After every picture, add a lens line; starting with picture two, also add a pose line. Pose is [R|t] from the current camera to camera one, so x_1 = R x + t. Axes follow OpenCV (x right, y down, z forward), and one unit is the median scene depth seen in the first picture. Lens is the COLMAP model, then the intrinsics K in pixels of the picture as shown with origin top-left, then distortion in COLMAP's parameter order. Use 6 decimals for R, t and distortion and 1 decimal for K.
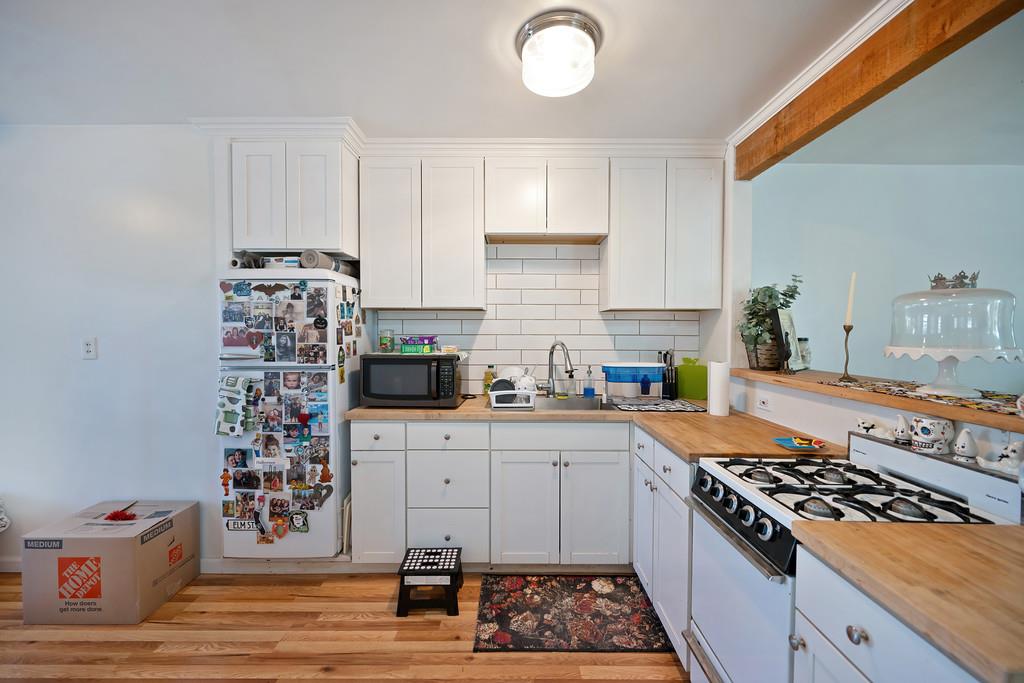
lens RADIAL K [[393.2, 0, 531.7], [0, 393.2, 340.2], [0, 0, 1]] dist [-0.001430, -0.001166]
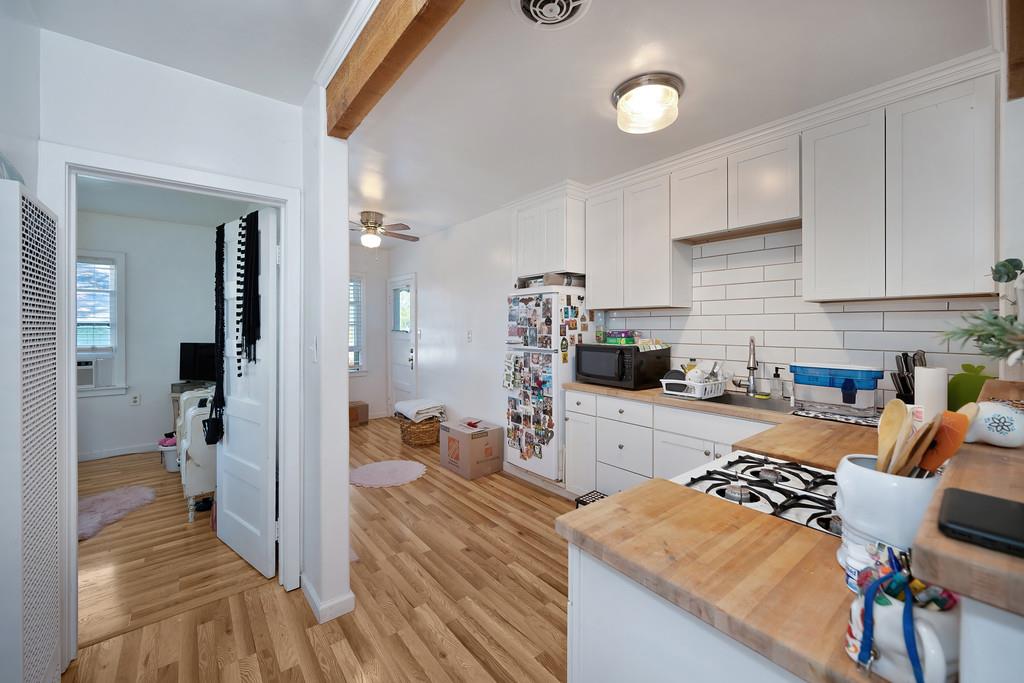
lens RADIAL K [[393.2, 0, 514.3], [0, 393.2, 324.3], [0, 0, 1]] dist [-0.001430, -0.001166]
pose [[0.642454, -0.006650, -0.766295, 0.533639], [-0.014937, 0.999664, -0.021198, 0.001219], [0.766179, 0.025065, 0.642139, -0.072869]]
